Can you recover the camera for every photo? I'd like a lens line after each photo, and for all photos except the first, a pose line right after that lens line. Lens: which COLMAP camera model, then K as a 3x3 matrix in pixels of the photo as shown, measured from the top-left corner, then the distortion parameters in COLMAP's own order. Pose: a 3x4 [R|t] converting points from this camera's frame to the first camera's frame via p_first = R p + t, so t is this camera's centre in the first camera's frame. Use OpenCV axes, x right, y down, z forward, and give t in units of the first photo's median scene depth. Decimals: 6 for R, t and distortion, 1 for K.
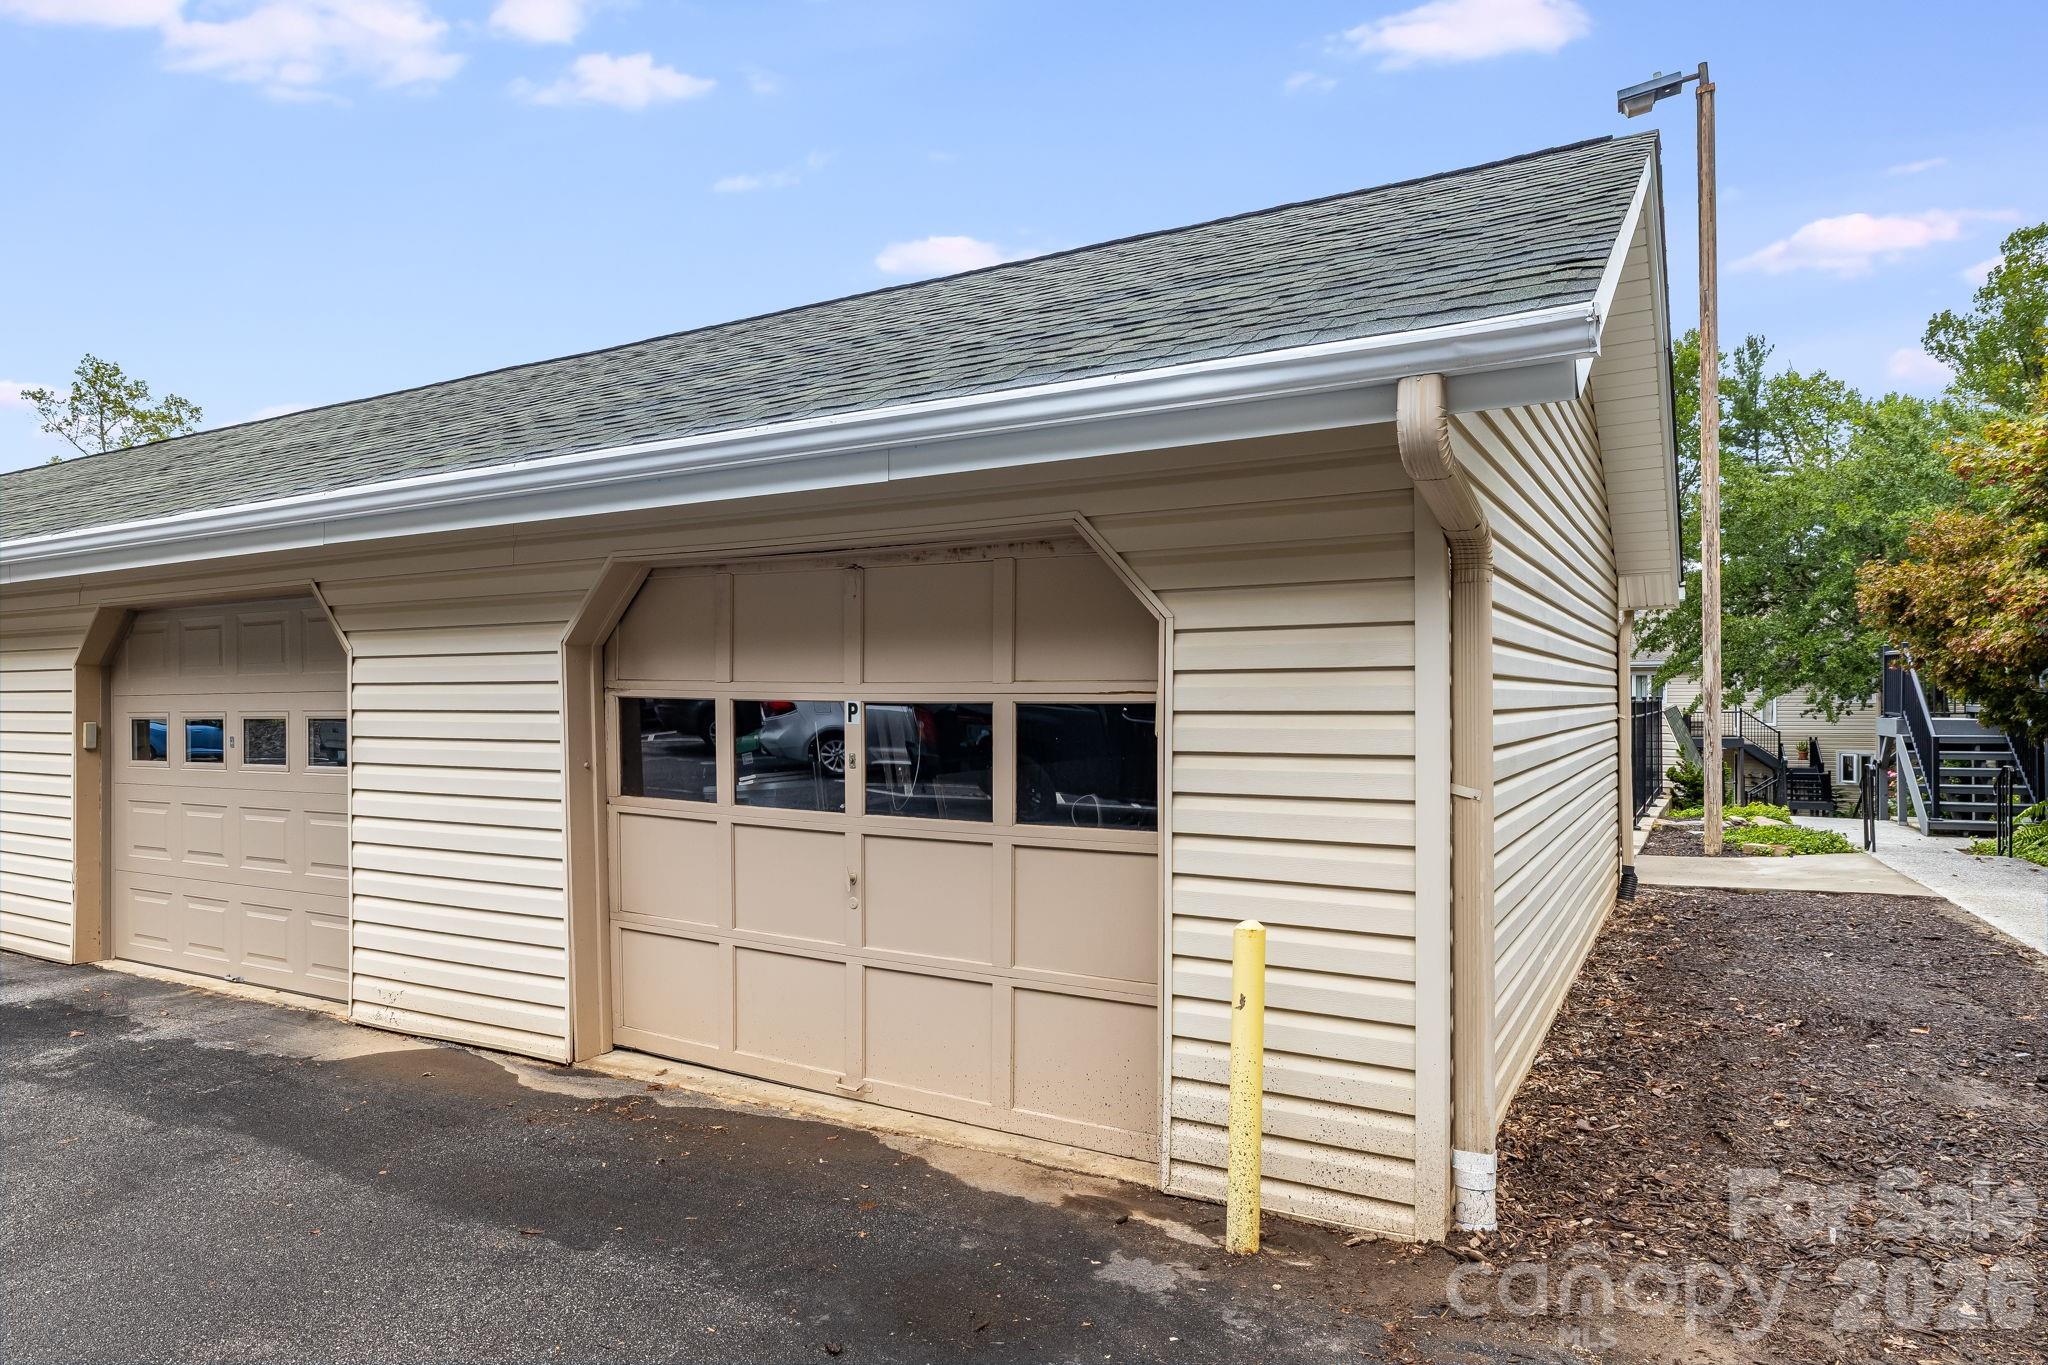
lens RADIAL K [[1264.9, 0, 1018.1], [0, 1264.9, 686.3], [0, 0, 1]] dist [0.011464, 0.000673]
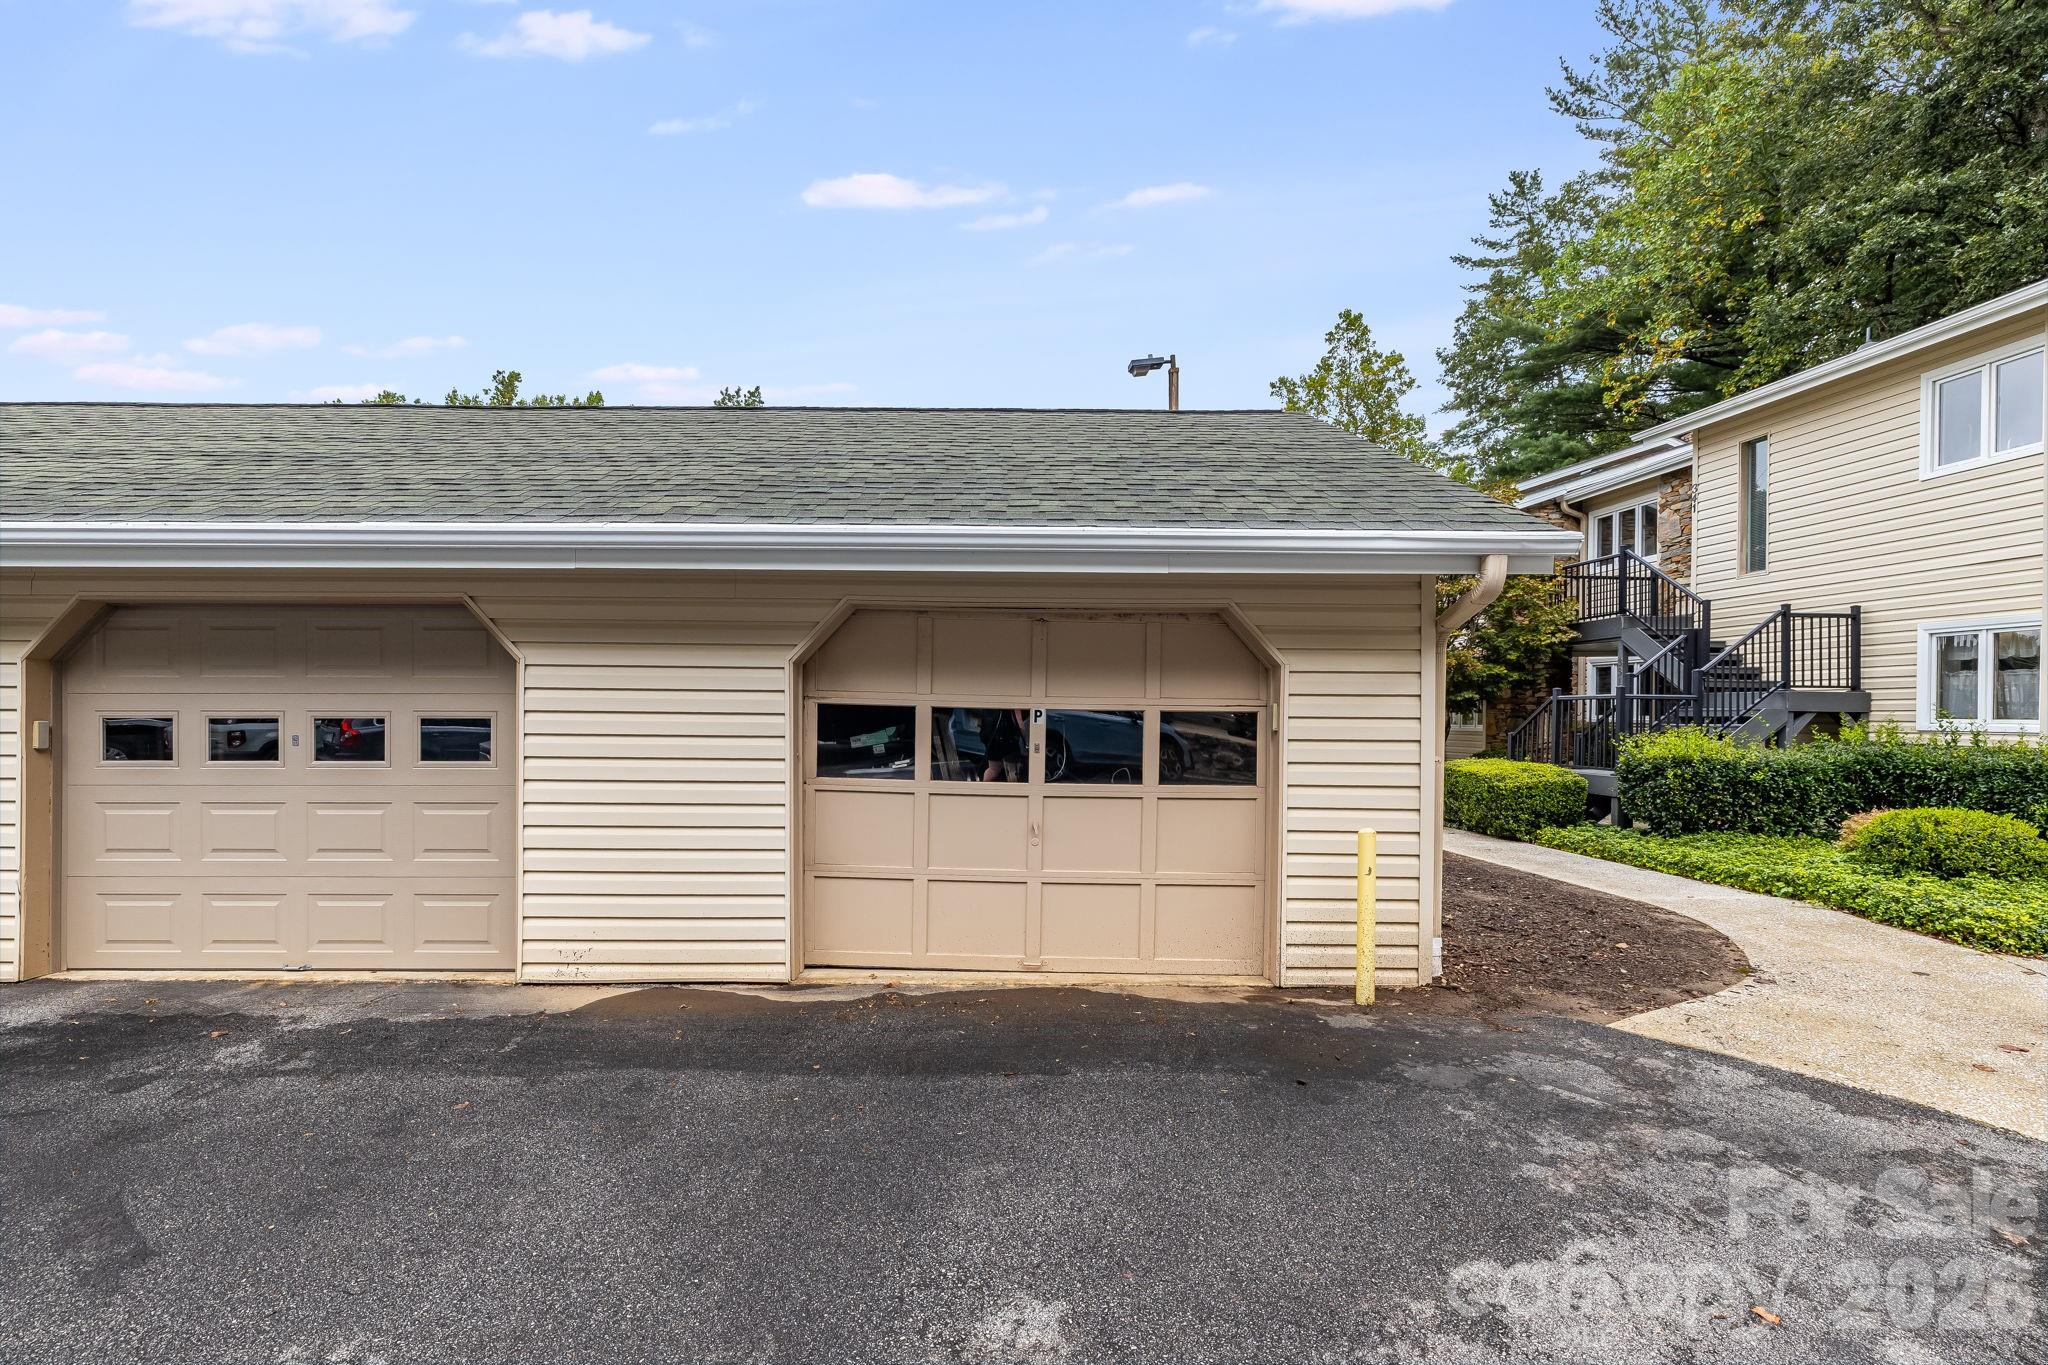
lens RADIAL K [[852.9, 0, 1027.7], [0, 852.9, 701.6], [0, 0, 1]] dist [0.011472, -0.000230]
pose [[0.858335, 0.010063, 0.512991, -0.598846], [-0.016602, 0.999829, 0.008165, -0.004284], [-0.512821, -0.015525, 0.858355, 0.116656]]
